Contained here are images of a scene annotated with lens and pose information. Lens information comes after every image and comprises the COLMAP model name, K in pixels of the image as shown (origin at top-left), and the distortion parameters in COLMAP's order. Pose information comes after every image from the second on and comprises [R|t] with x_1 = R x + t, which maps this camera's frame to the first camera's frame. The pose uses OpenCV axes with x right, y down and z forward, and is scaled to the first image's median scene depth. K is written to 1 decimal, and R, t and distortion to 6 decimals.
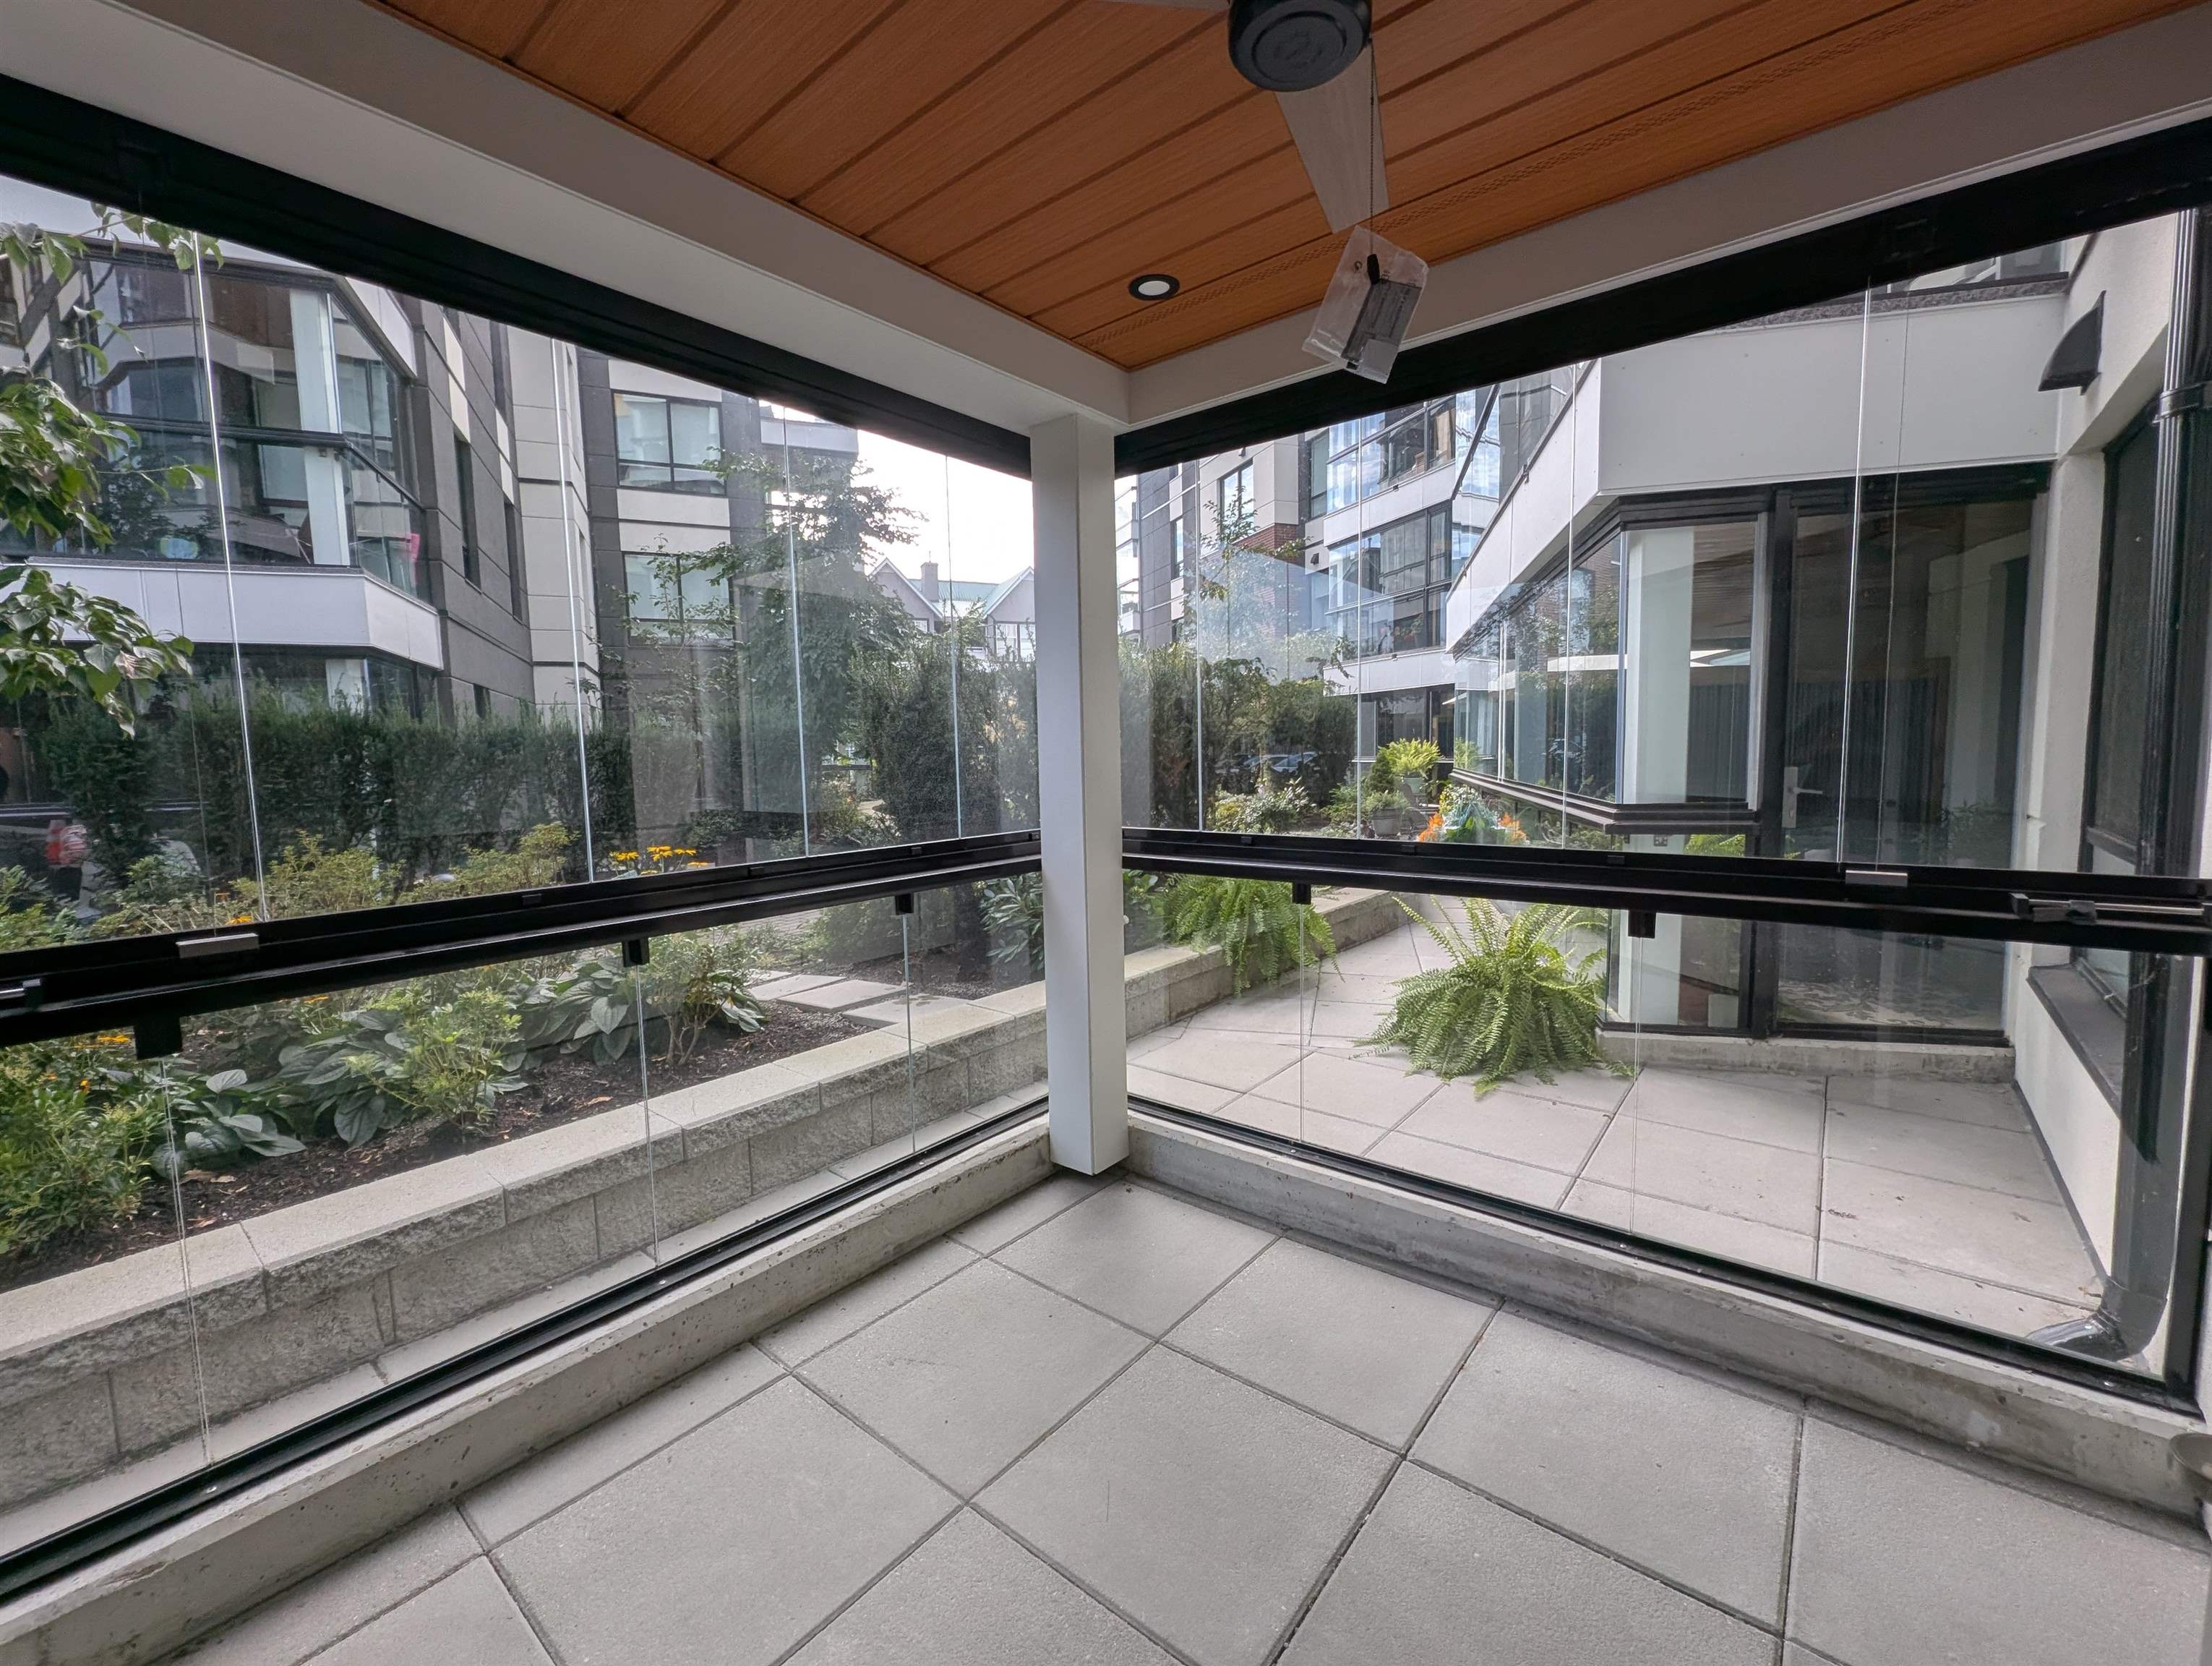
lens RADIAL K [[914.0, 0, 1111.9], [0, 914.0, 826.0], [0, 0, 1]] dist [0.007169, -0.003491]
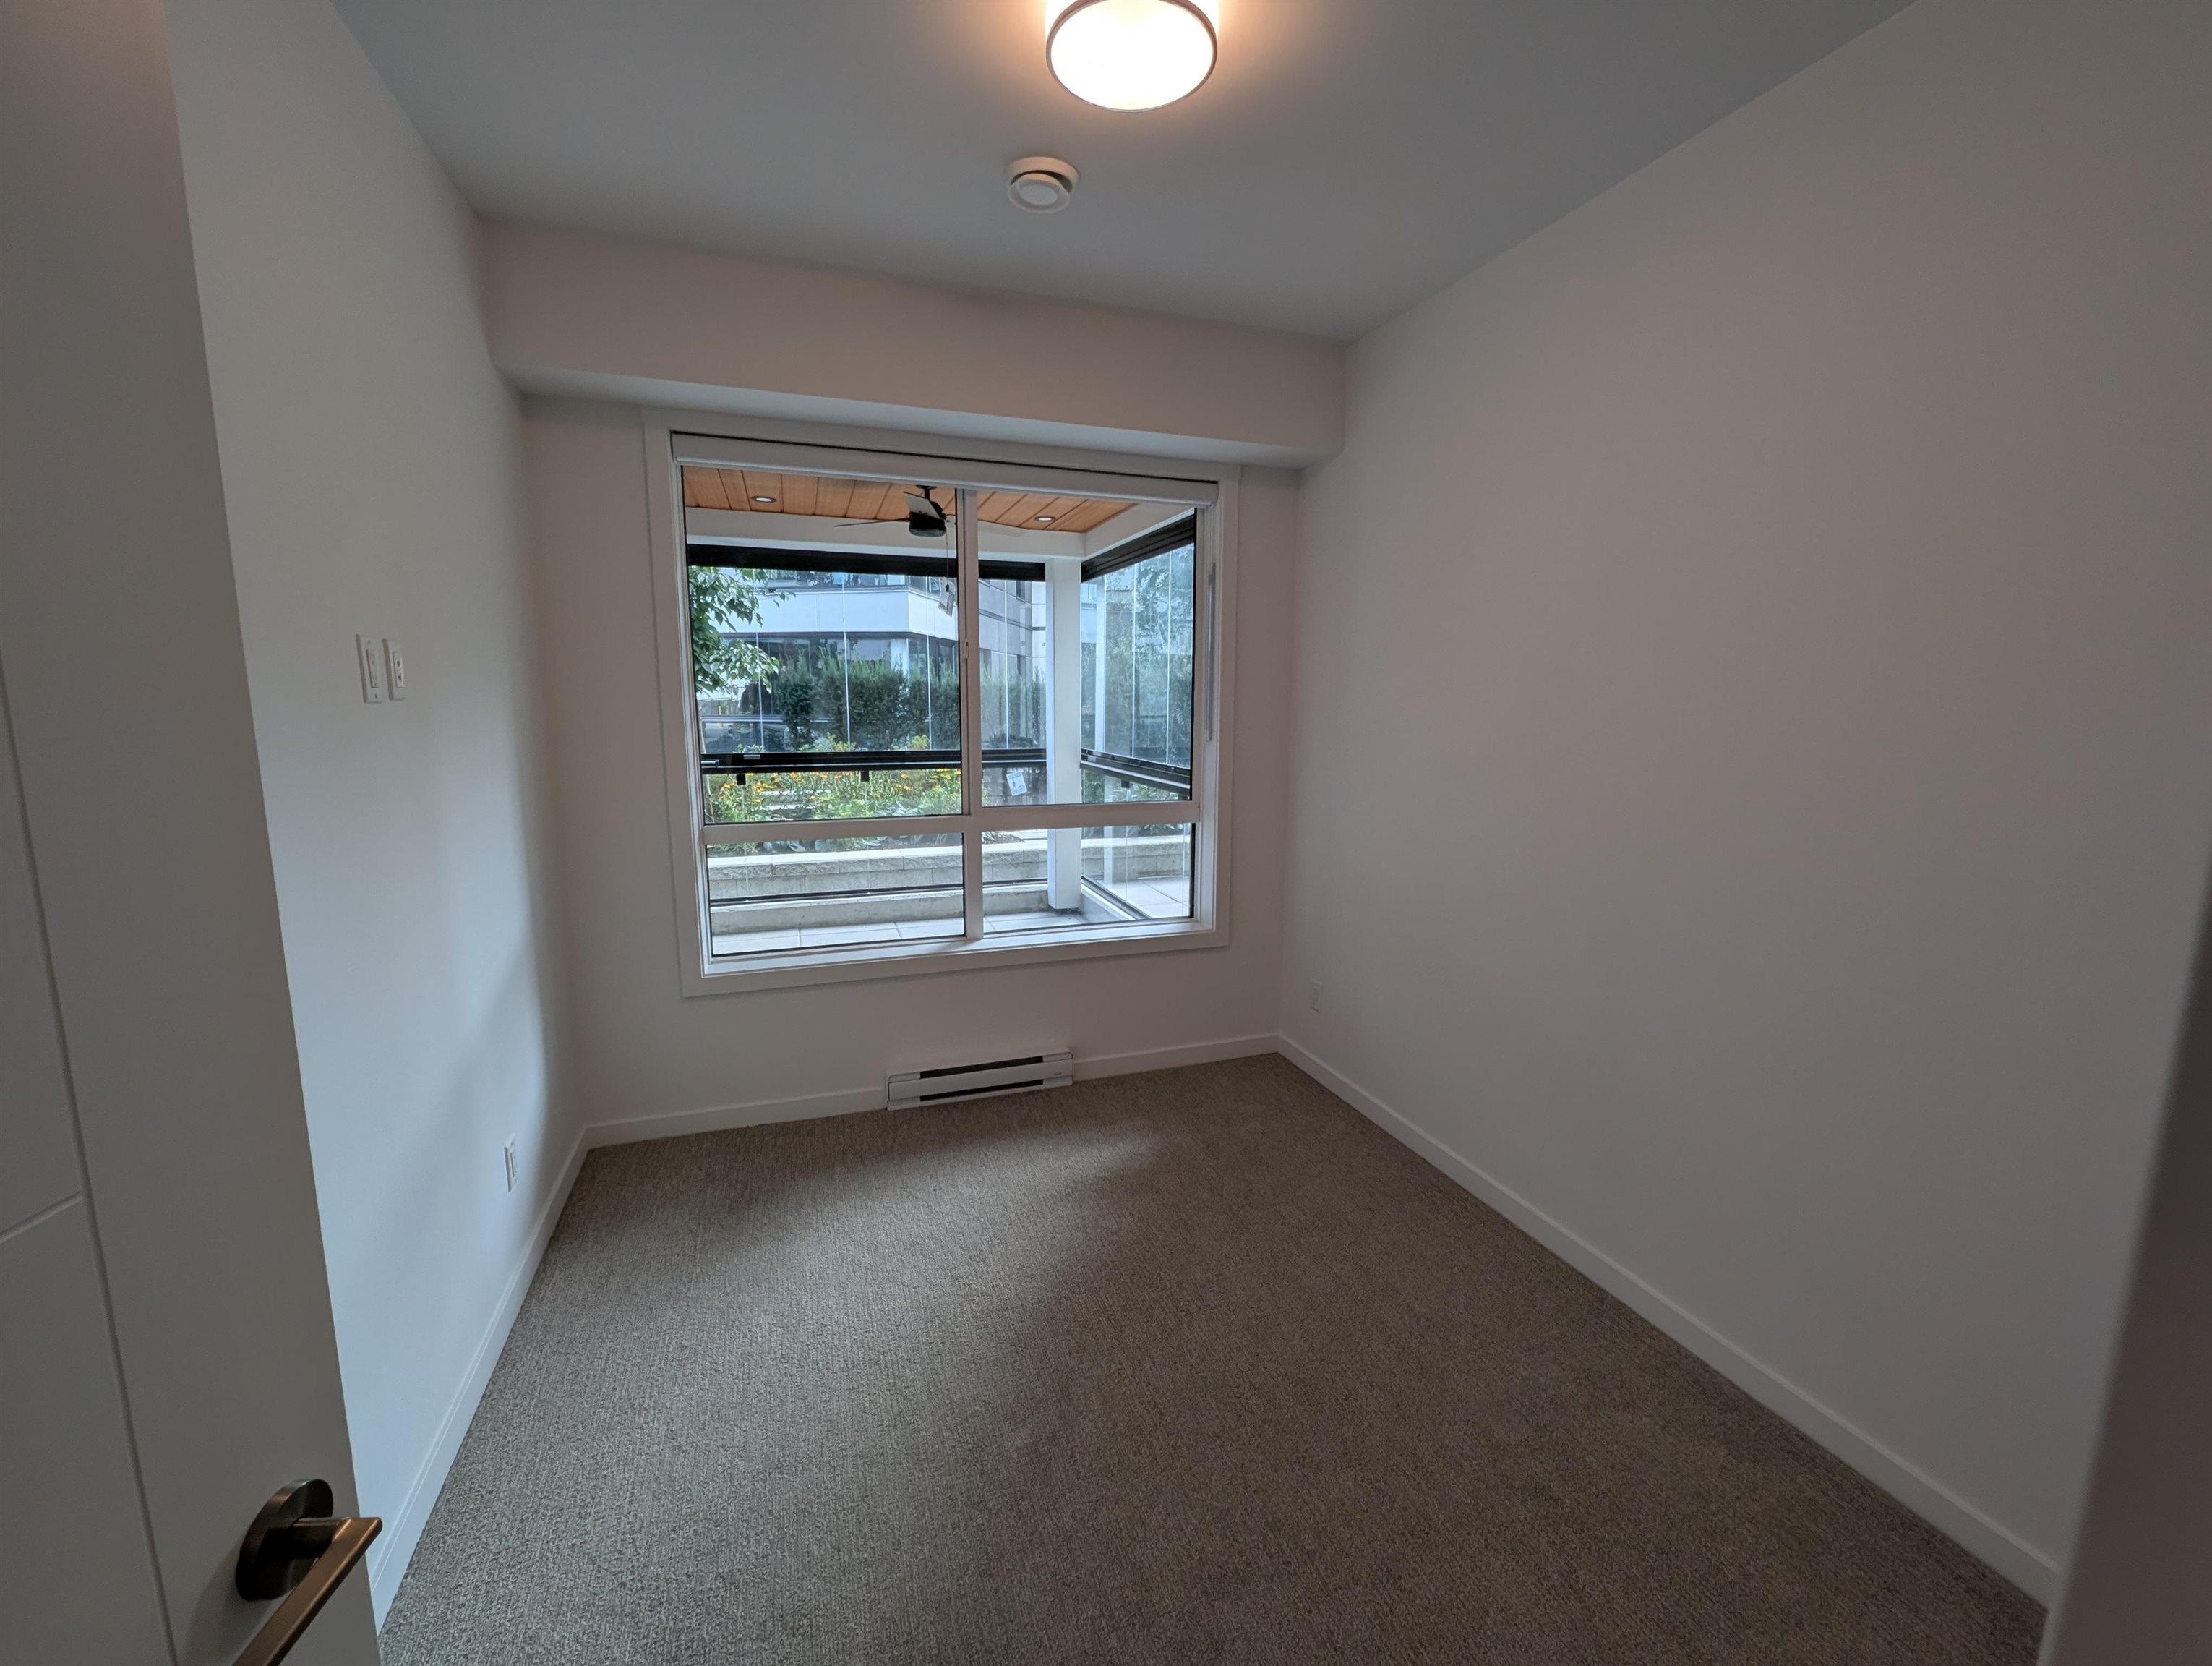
lens RADIAL K [[914.0, 0, 1111.5], [0, 914.0, 831.6], [0, 0, 1]] dist [0.007169, -0.003491]
pose [[0.848674, 0.106204, -0.518145, 1.162099], [-0.068773, 0.993474, 0.090988, -0.007688], [0.524427, -0.041584, 0.850440, -0.746859]]
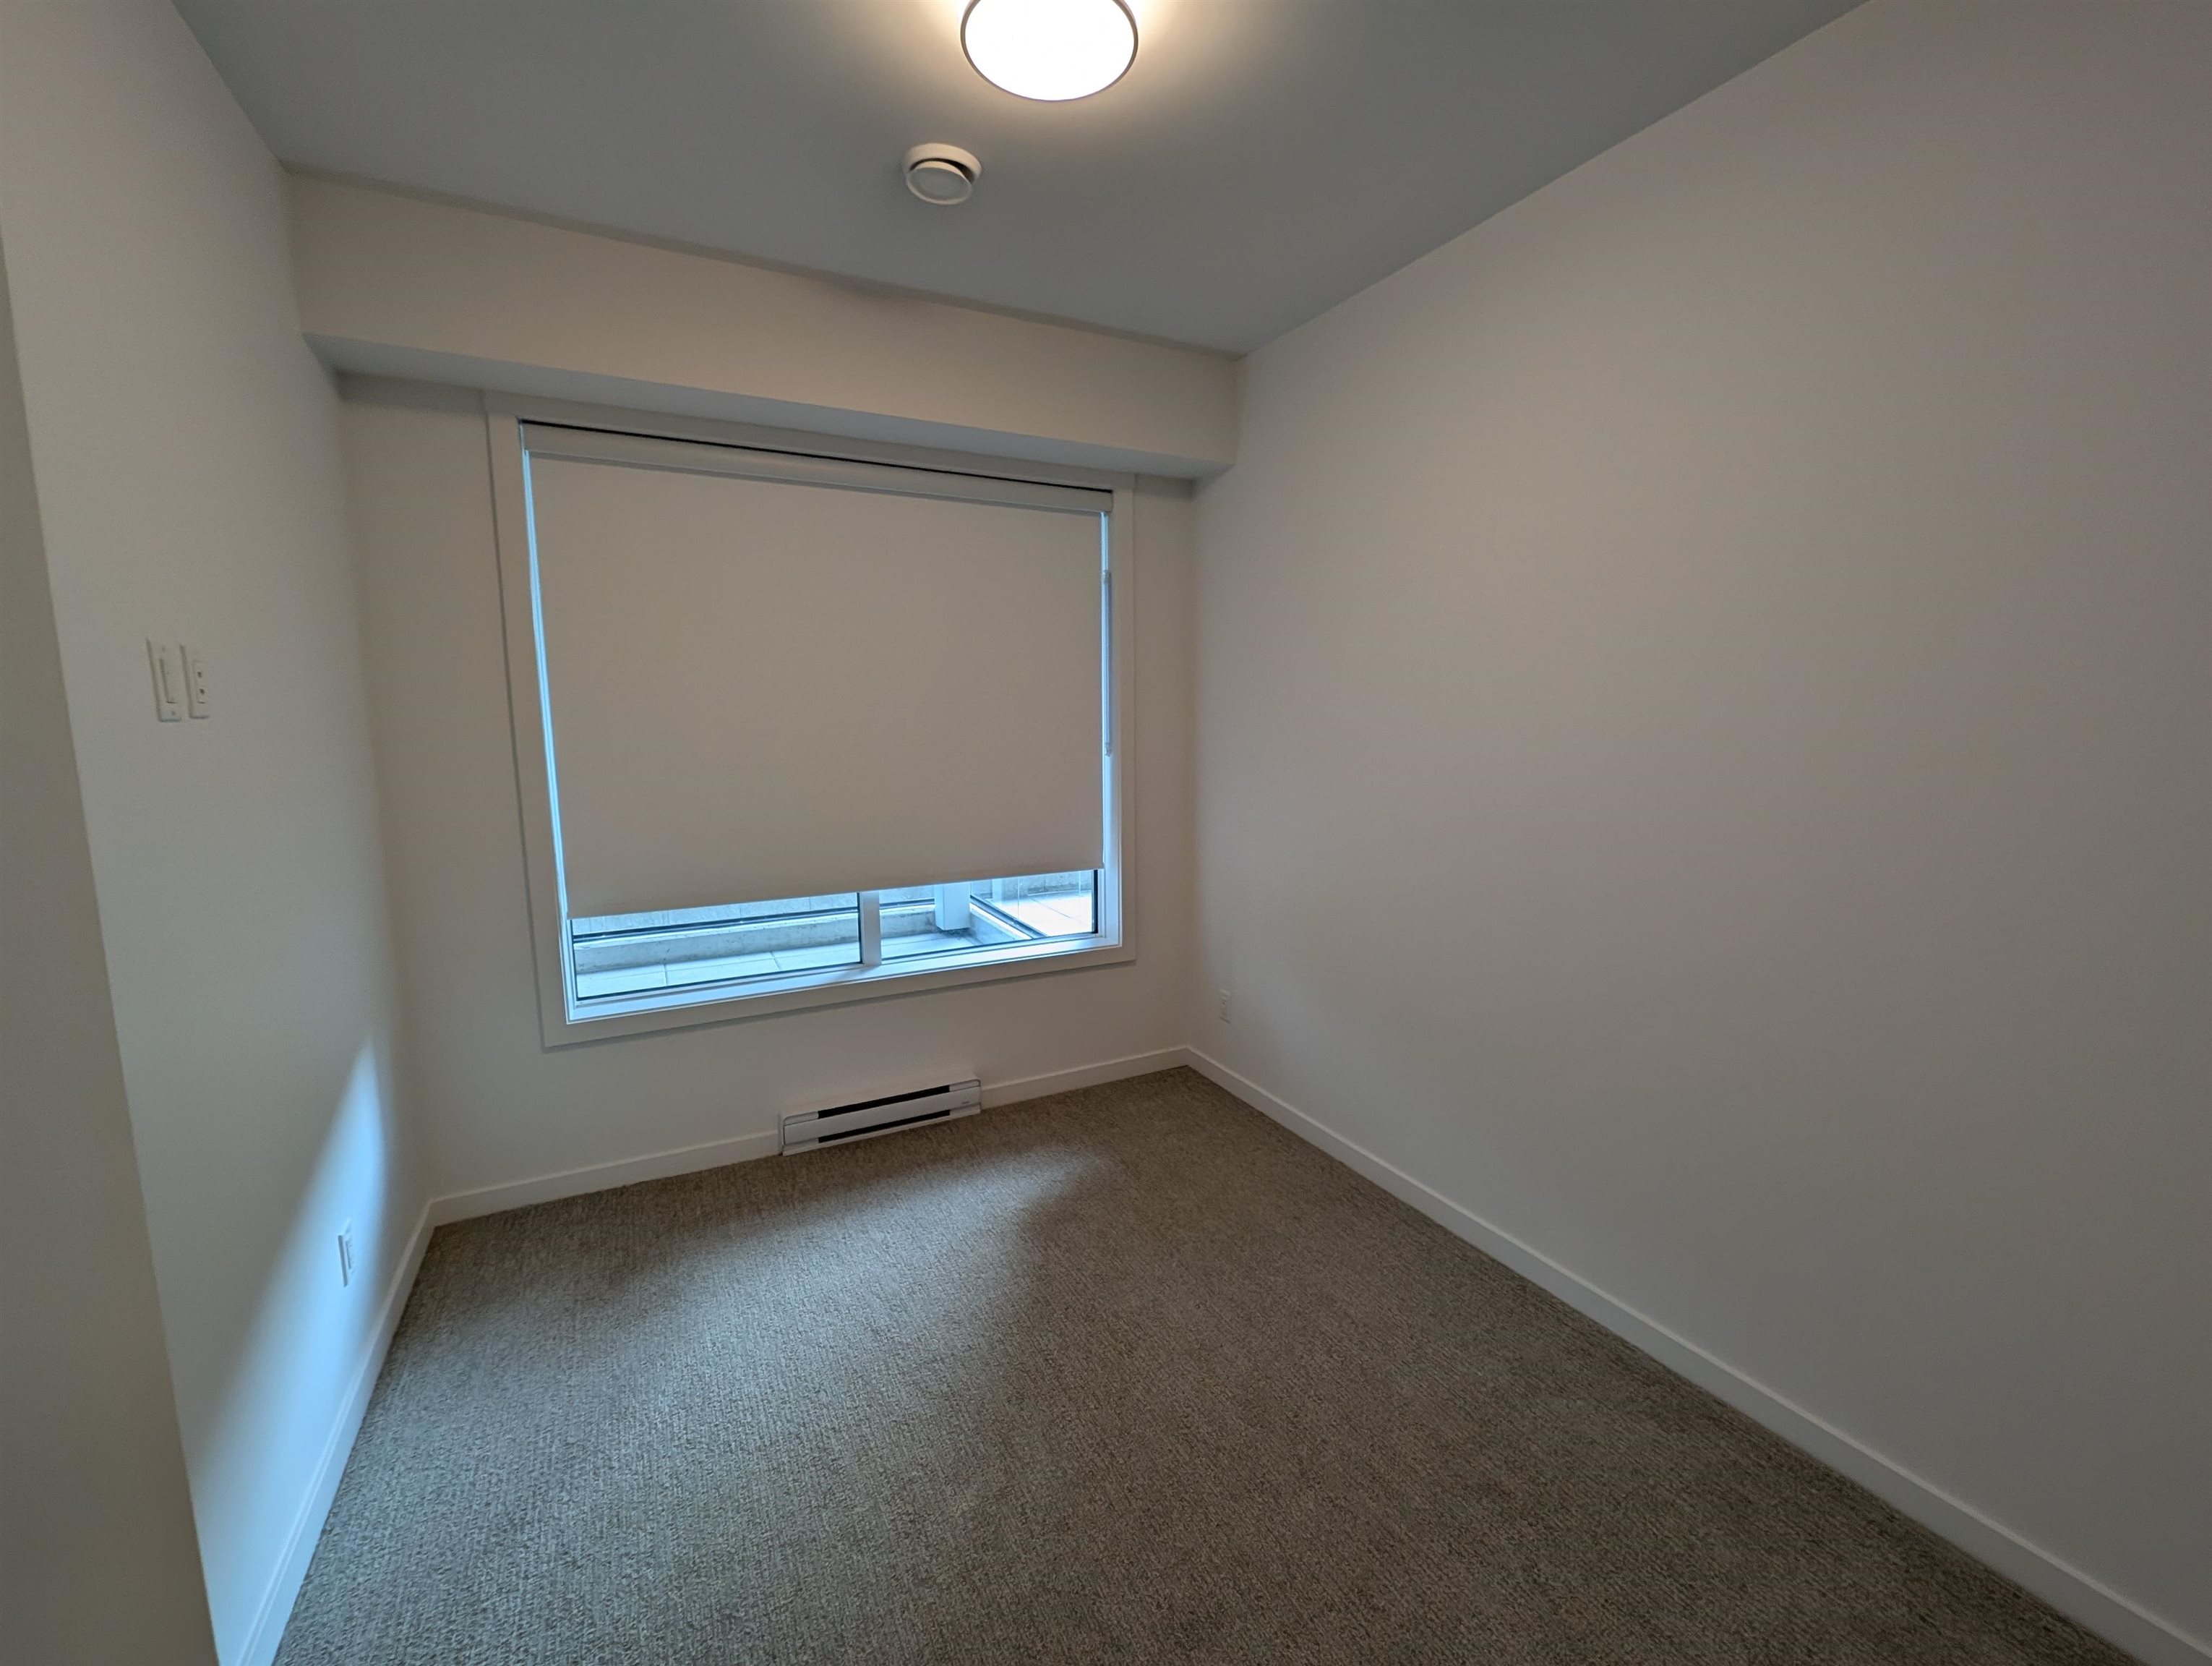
lens RADIAL K [[914.0, 0, 1099.8], [0, 914.0, 830.7], [0, 0, 1]] dist [0.007169, -0.003491]
pose [[0.915809, 0.071349, -0.395225, 1.085406], [-0.049811, 0.996673, 0.064506, 0.000790], [0.398513, -0.039389, 0.916317, -0.748191]]
